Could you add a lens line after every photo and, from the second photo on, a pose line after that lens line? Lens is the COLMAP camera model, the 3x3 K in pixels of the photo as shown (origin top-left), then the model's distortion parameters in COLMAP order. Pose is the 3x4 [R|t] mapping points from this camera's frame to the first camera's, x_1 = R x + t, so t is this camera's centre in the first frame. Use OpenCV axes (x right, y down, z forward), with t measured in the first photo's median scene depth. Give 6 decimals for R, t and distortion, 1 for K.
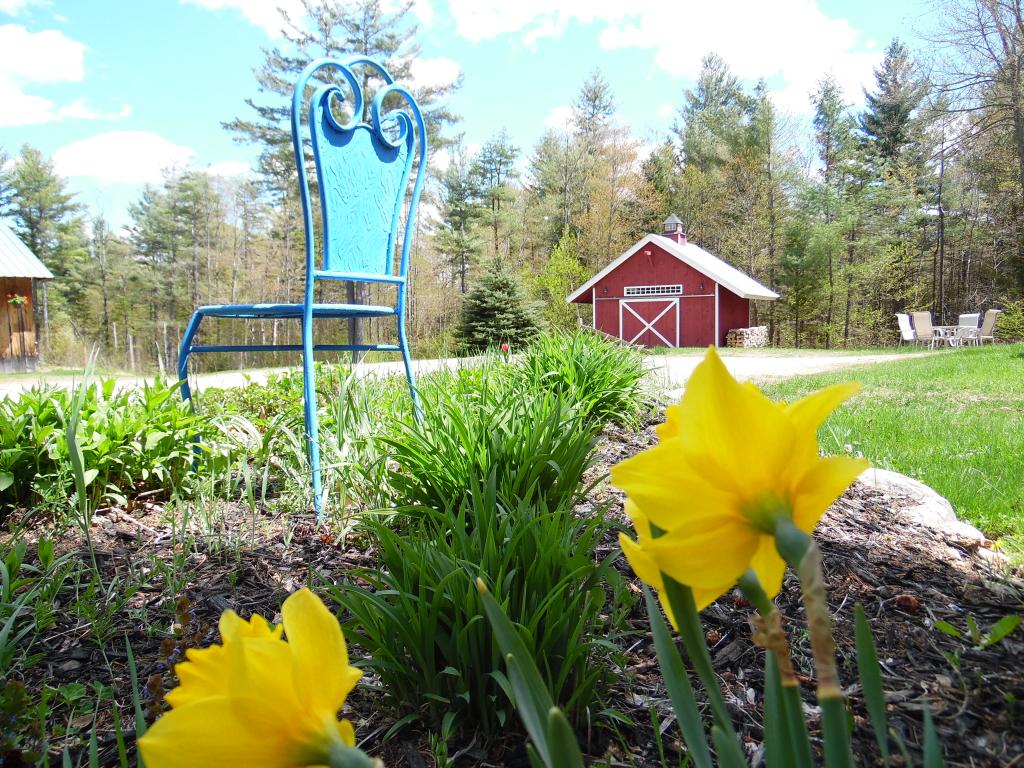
lens RADIAL K [[735.2, 0, 512.0], [0, 735.2, 384.0], [0, 0, 1]] dist [0.006662, 0.001425]
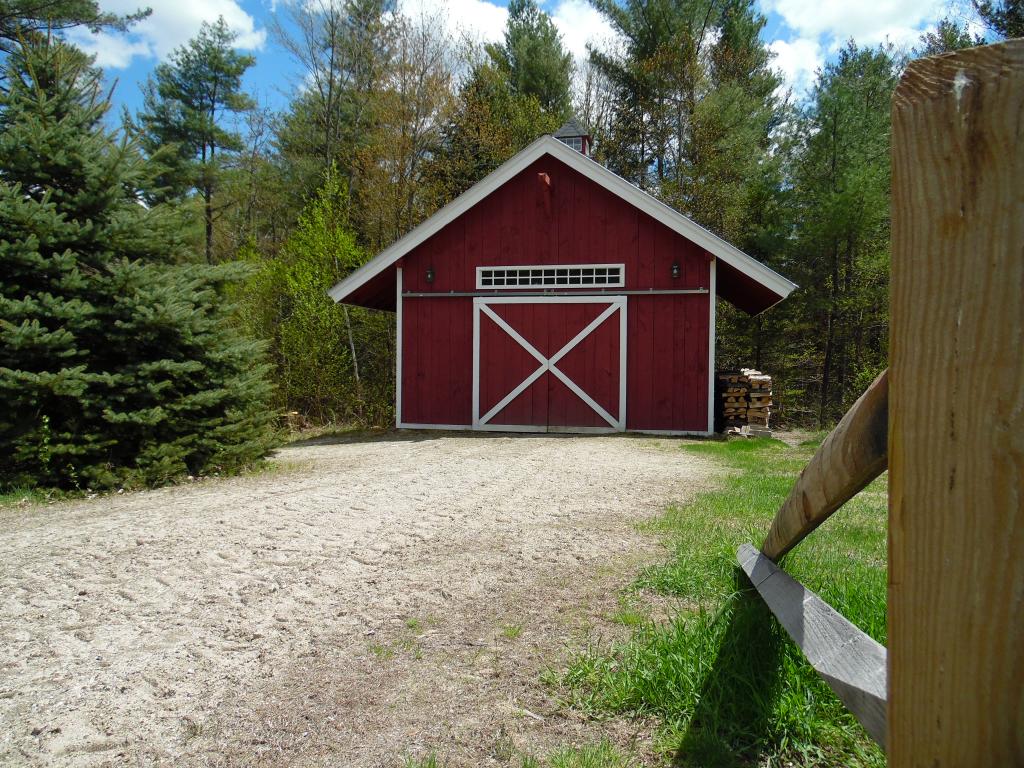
lens RADIAL K [[735.2, 0, 512.0], [0, 735.2, 384.0], [0, 0, 1]] dist [0.006662, 0.001425]
pose [[0.948066, 0.016599, 0.317640, 0.043599], [-0.002450, 0.998989, -0.044890, -0.050904], [-0.318064, 0.041781, 0.947148, 0.635581]]
